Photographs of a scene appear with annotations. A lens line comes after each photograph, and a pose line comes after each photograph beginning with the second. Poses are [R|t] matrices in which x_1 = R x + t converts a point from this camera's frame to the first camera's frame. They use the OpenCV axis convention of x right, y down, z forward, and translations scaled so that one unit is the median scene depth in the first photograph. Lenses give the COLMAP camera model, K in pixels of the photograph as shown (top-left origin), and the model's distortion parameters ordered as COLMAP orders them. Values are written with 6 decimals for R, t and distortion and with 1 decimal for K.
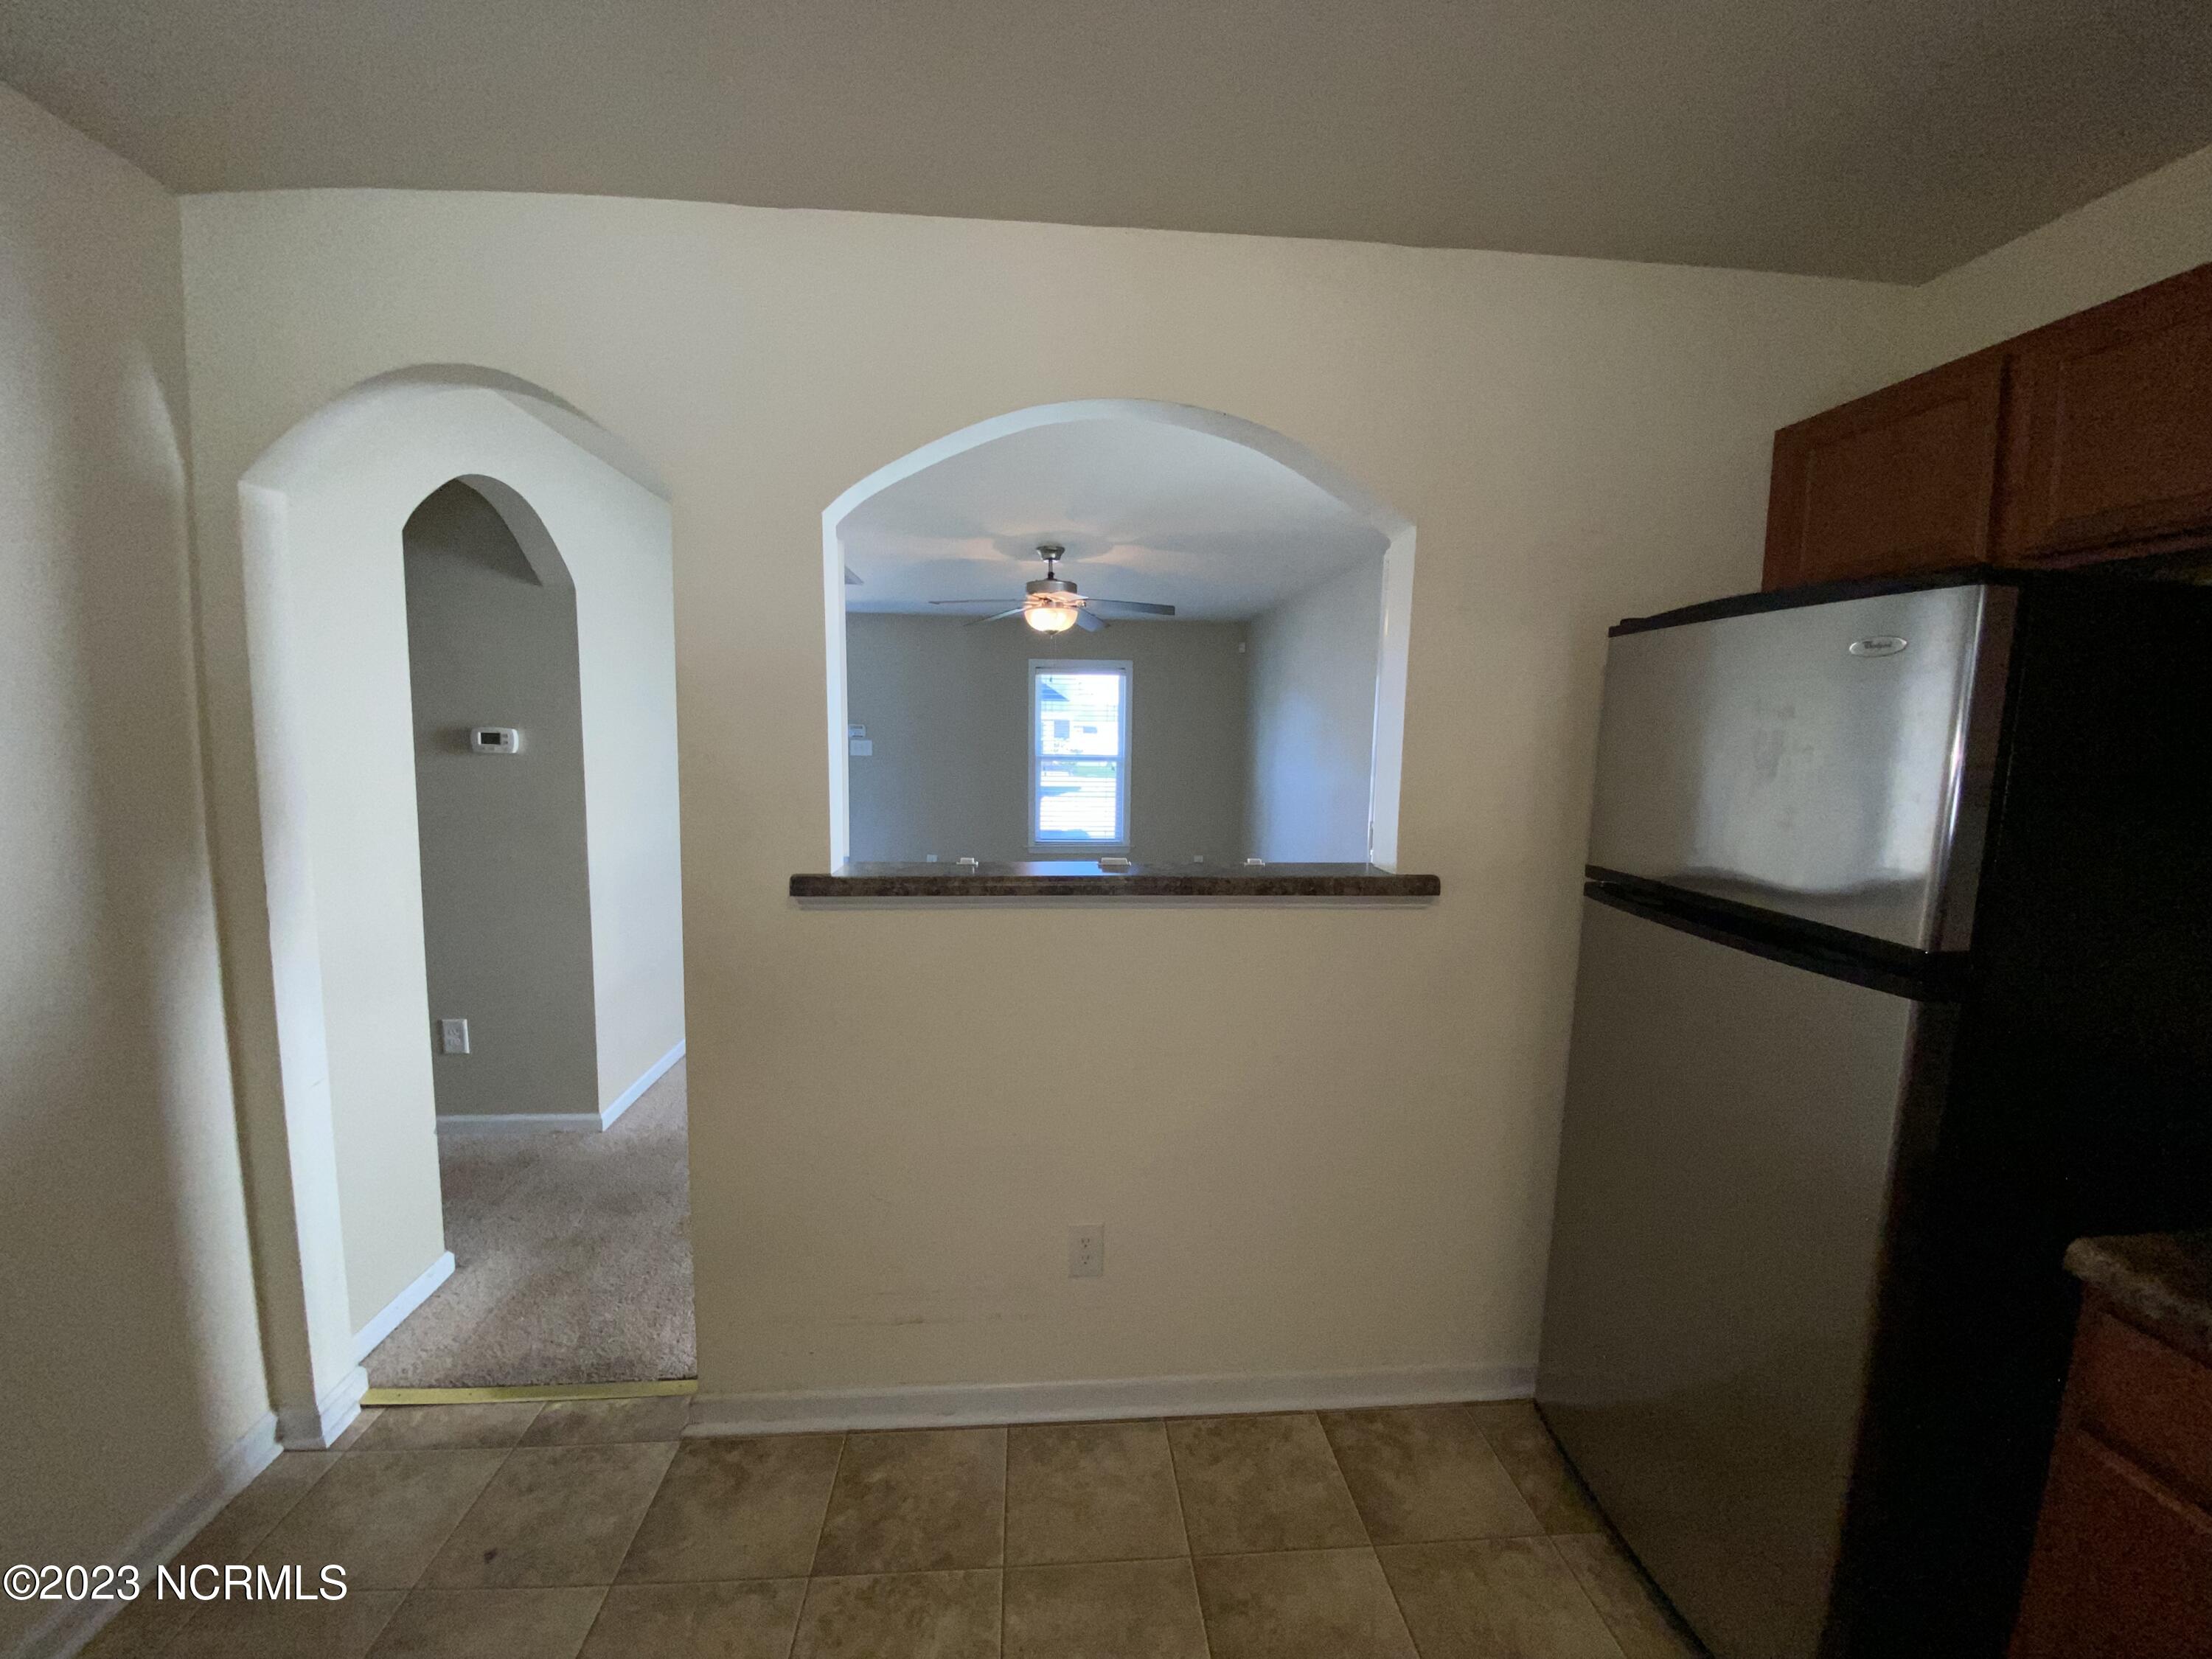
lens RADIAL K [[885.0, 0, 1097.8], [0, 885.0, 821.1], [0, 0, 1]] dist [0.037674, -0.028826]
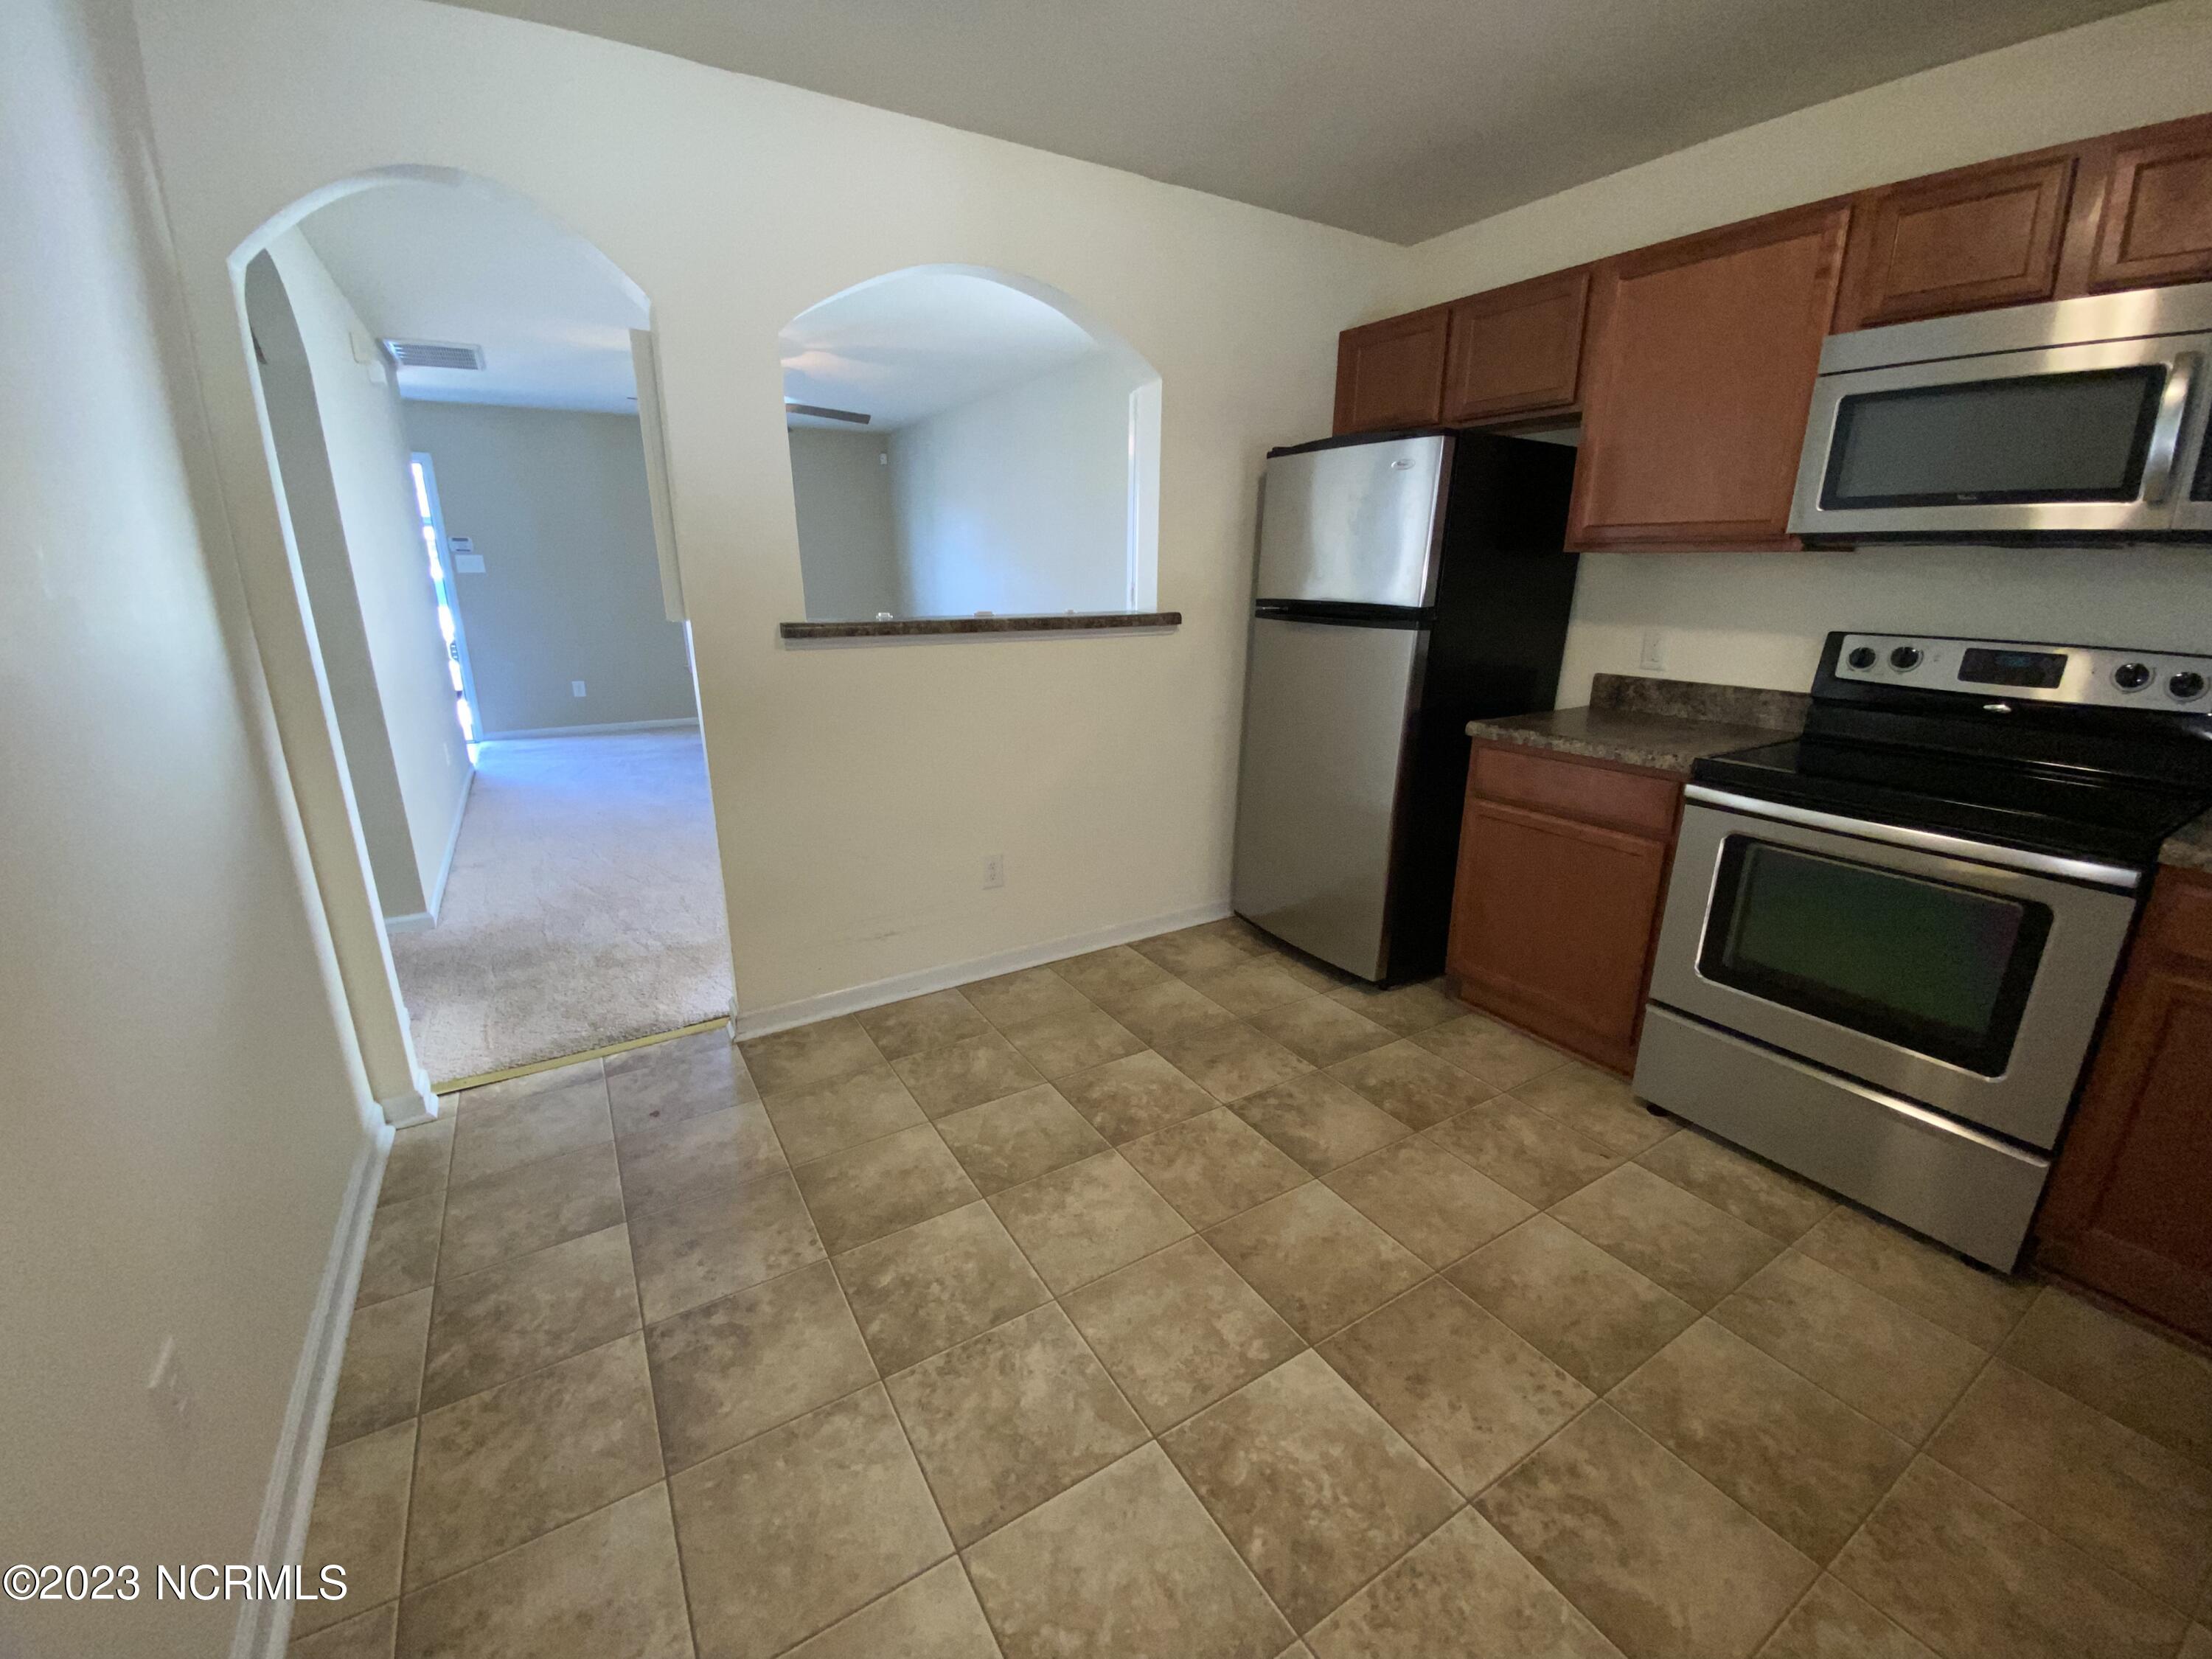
lens RADIAL K [[885.0, 0, 1097.8], [0, 885.0, 821.1], [0, 0, 1]] dist [0.037674, -0.028826]
pose [[0.891161, -0.139858, 0.431593, -0.522404], [0.057456, 0.978431, 0.198425, 0.109759], [-0.450035, -0.152031, 0.879974, -0.430578]]
